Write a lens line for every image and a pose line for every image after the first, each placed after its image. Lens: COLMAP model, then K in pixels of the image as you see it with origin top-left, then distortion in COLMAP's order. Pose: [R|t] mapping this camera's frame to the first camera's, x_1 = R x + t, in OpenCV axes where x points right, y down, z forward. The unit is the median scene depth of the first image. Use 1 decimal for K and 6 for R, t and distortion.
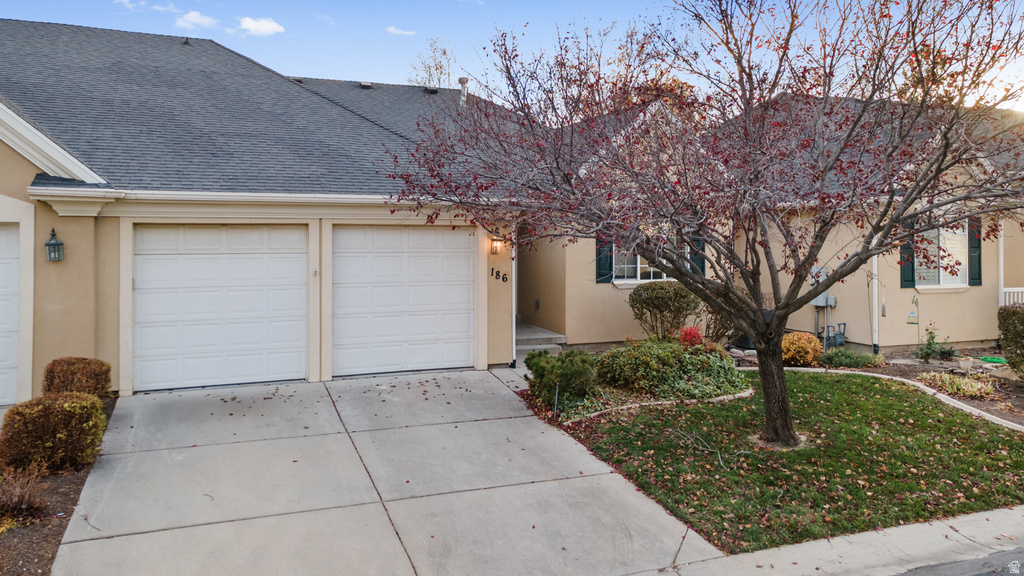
lens RADIAL K [[707.7, 0, 515.9], [0, 707.7, 280.8], [0, 0, 1]] dist [0.047475, 0.007593]
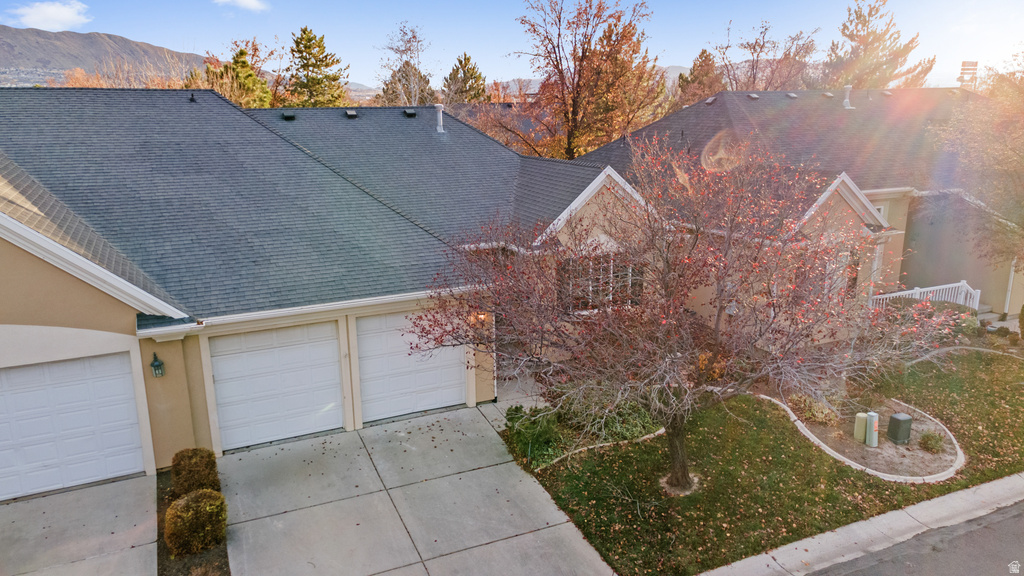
lens RADIAL K [[707.7, 0, 511.4], [0, 707.7, 294.6], [0, 0, 1]] dist [0.047475, 0.007593]
pose [[0.998442, -0.026850, 0.048916, -0.041004], [0.013536, 0.966979, 0.254496, -0.514839], [-0.054134, -0.253438, 0.965836, -0.299557]]
